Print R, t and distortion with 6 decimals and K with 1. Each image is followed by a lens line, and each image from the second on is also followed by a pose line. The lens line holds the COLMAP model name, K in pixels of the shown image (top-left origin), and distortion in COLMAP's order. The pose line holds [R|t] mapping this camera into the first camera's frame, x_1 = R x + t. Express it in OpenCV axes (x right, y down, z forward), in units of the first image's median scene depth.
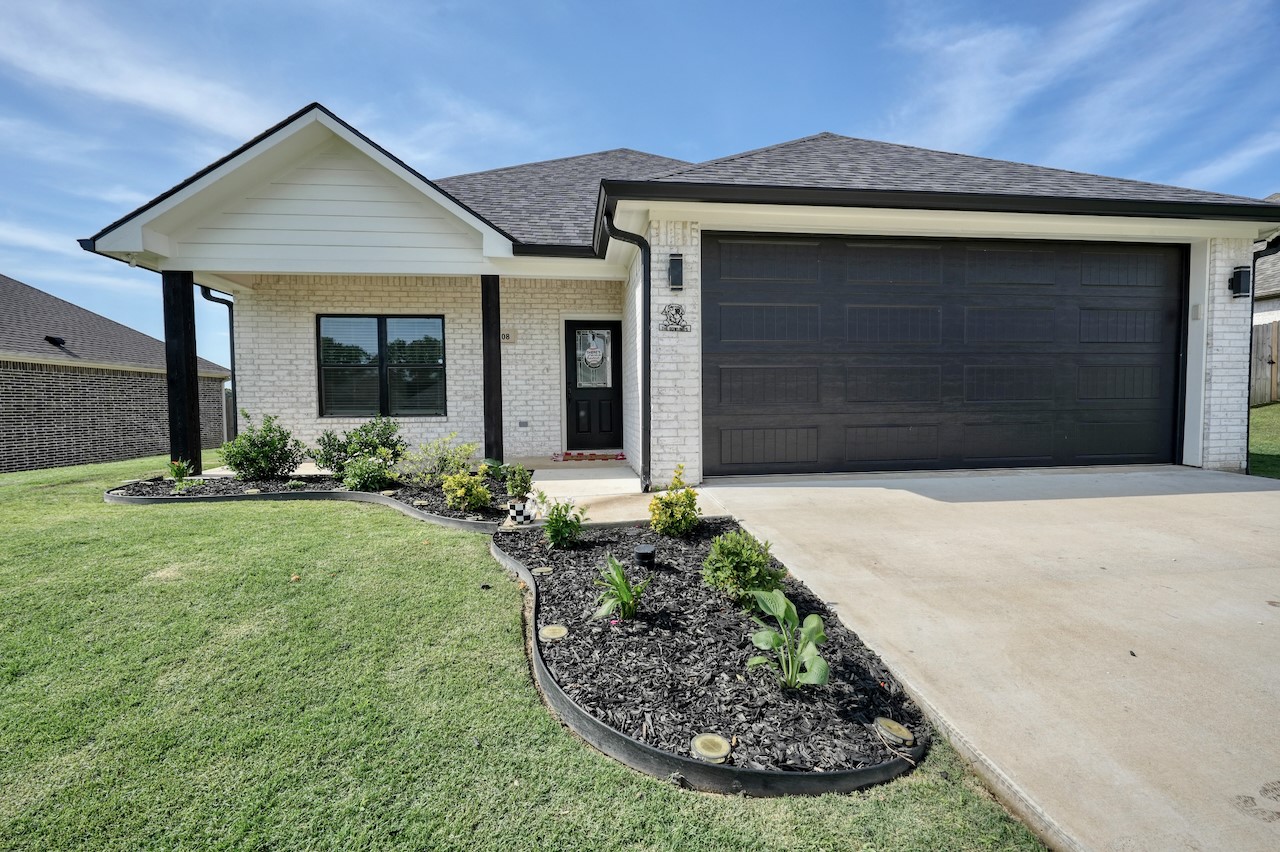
lens RADIAL K [[537.4, 0, 640.8], [0, 537.4, 423.3], [0, 0, 1]] dist [0.002250, 0.000152]
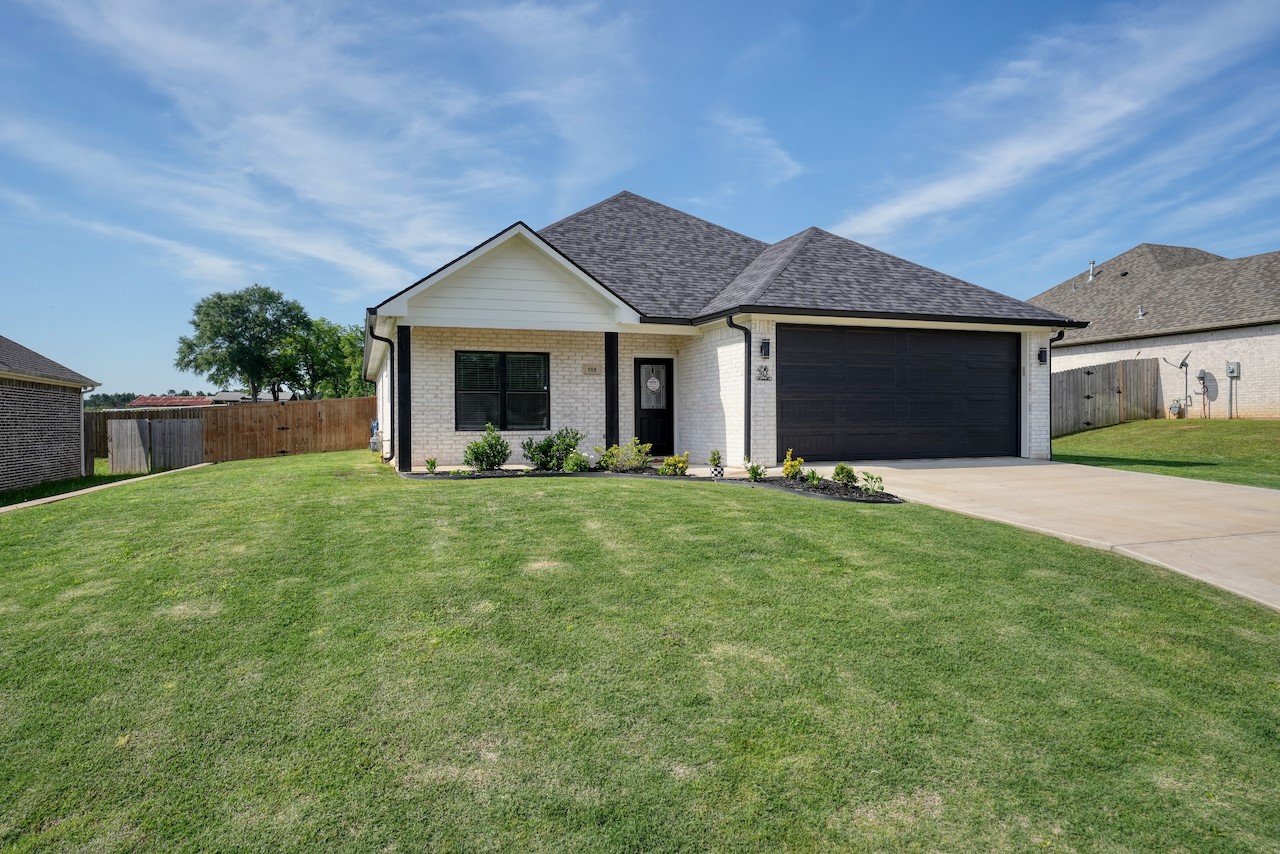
lens RADIAL K [[789.3, 0, 639.3], [0, 789.3, 427.9], [0, 0, 1]] dist [0.002154, -0.000126]
pose [[0.974818, 0.002929, 0.222984, -0.803671], [0.004131, 0.999505, -0.031192, 0.058648], [-0.222965, 0.031328, 0.974323, -1.273786]]
